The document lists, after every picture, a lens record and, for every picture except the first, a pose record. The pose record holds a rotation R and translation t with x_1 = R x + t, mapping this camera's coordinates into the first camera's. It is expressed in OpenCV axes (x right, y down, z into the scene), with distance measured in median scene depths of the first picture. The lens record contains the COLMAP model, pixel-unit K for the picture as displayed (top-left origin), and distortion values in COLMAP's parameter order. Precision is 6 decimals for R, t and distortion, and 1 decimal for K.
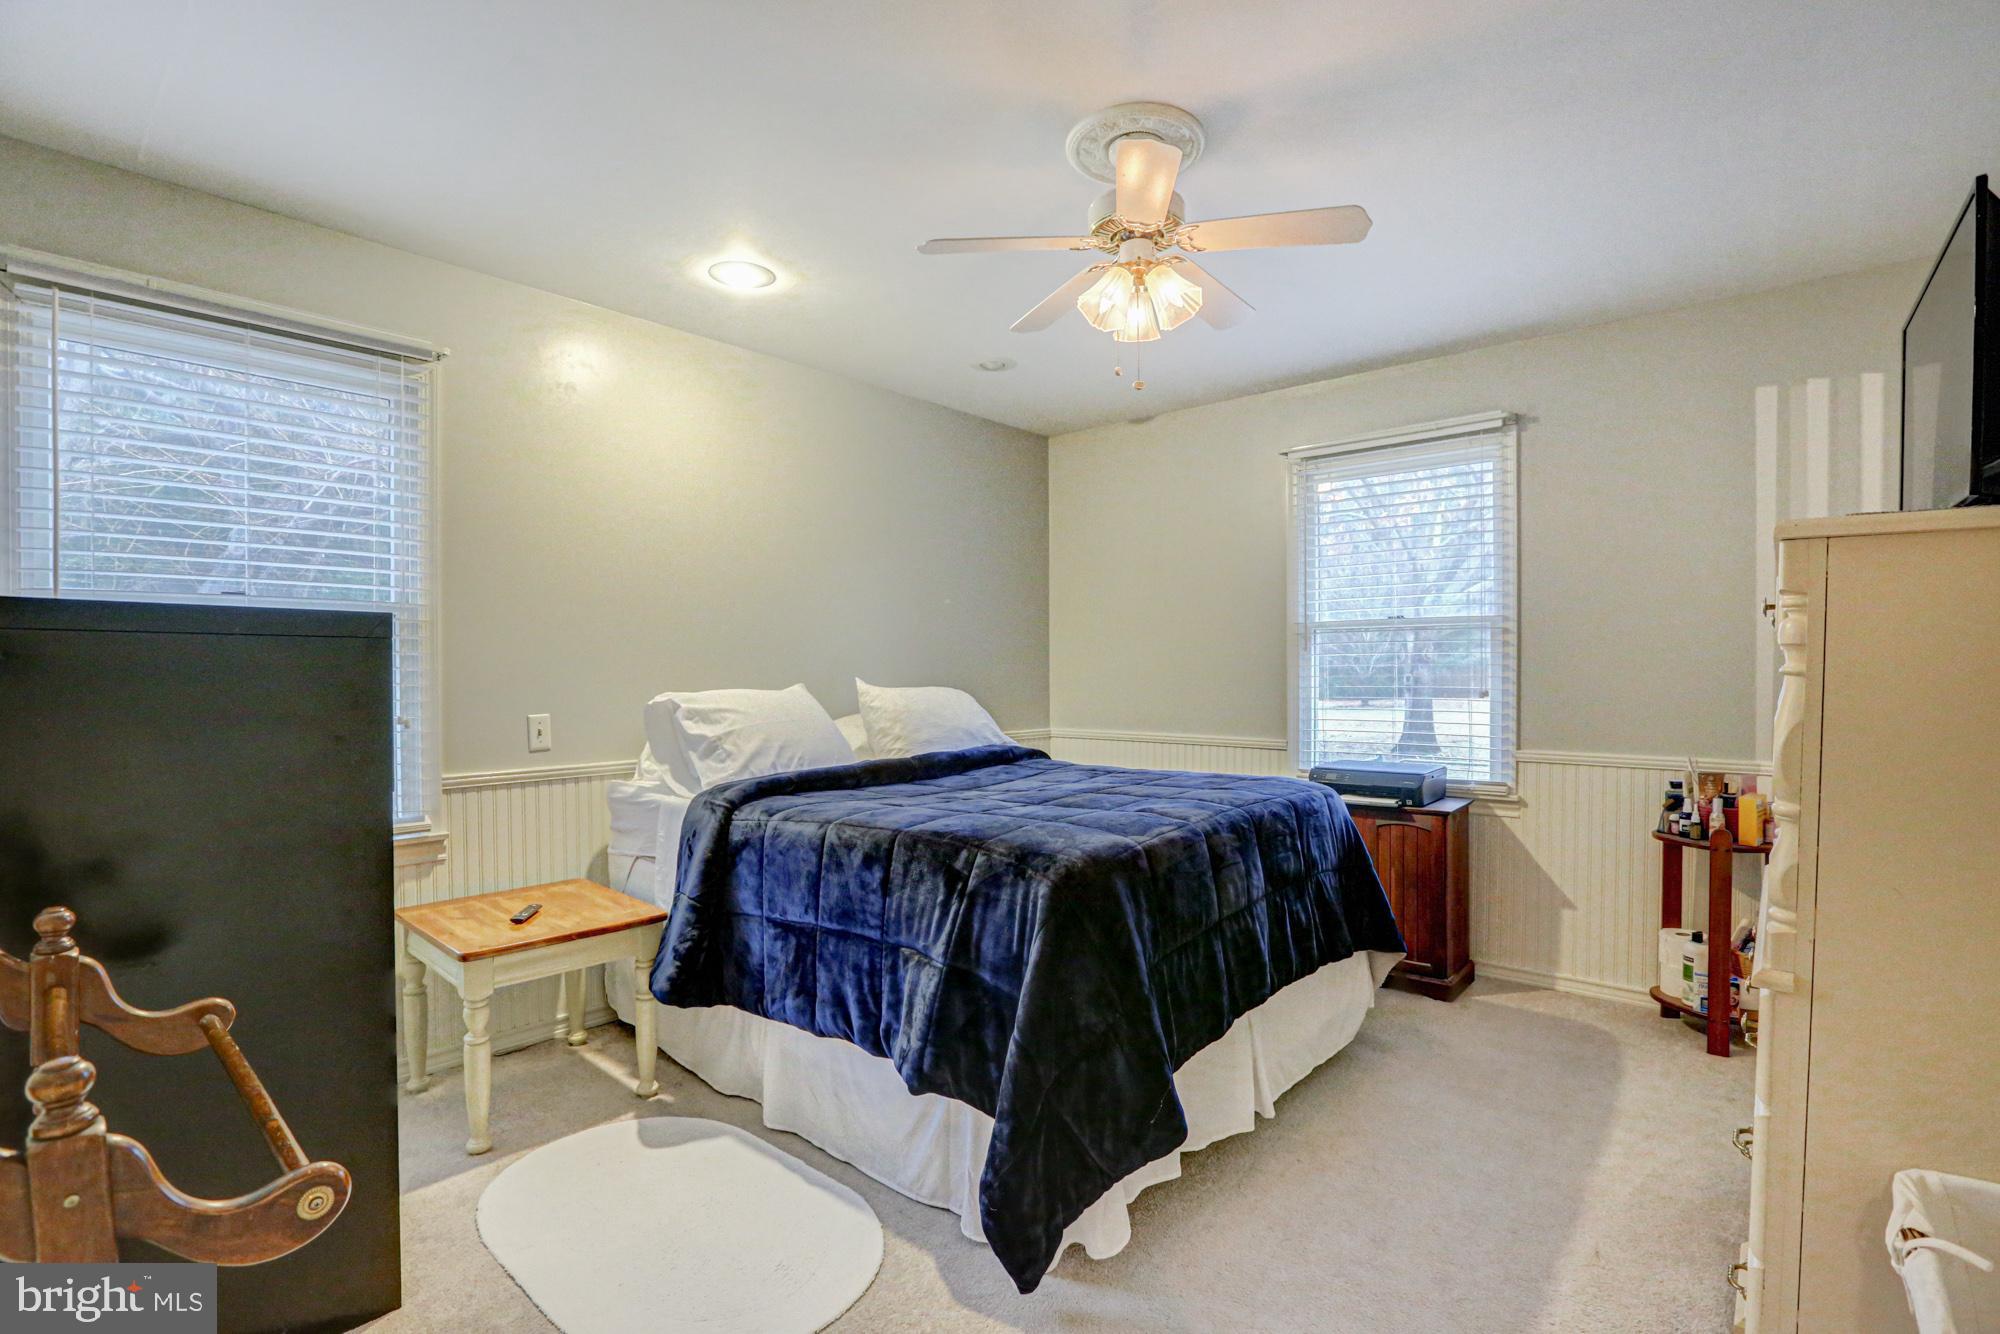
lens RADIAL K [[904.9, 0, 1006.1], [0, 904.9, 678.4], [0, 0, 1]] dist [-0.071169, 0.034128]
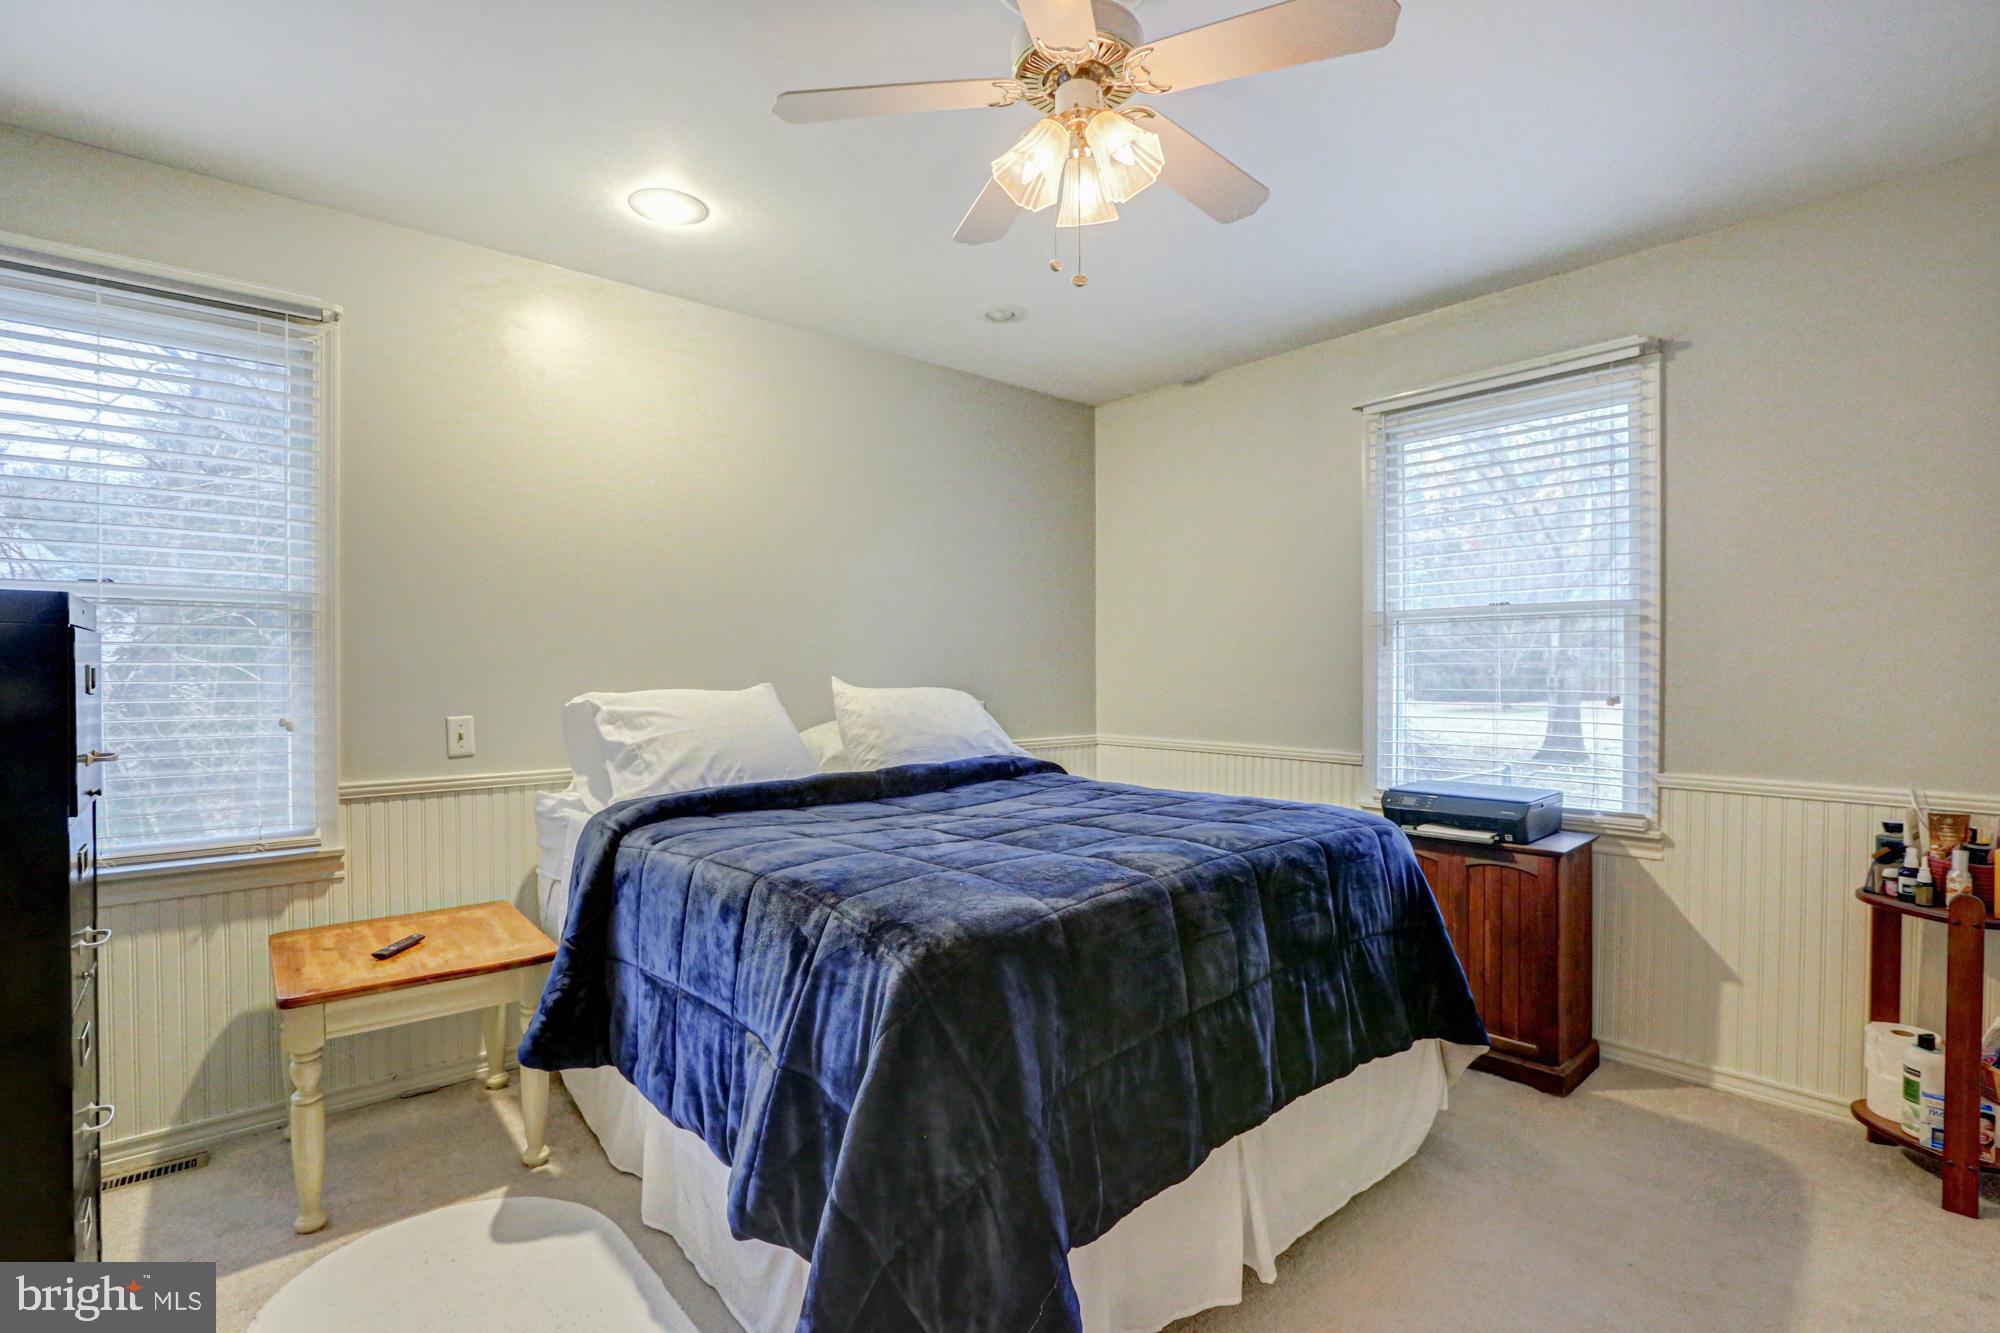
lens RADIAL K [[897.4, 0, 998.0], [0, 897.4, 677.4], [0, 0, 1]] dist [-0.052968, 0.014922]
pose [[0.989922, 0.003729, -0.141565, 0.141526], [-0.003813, 0.999993, -0.000322, -0.000290], [0.141563, 0.000858, 0.989929, 0.205159]]
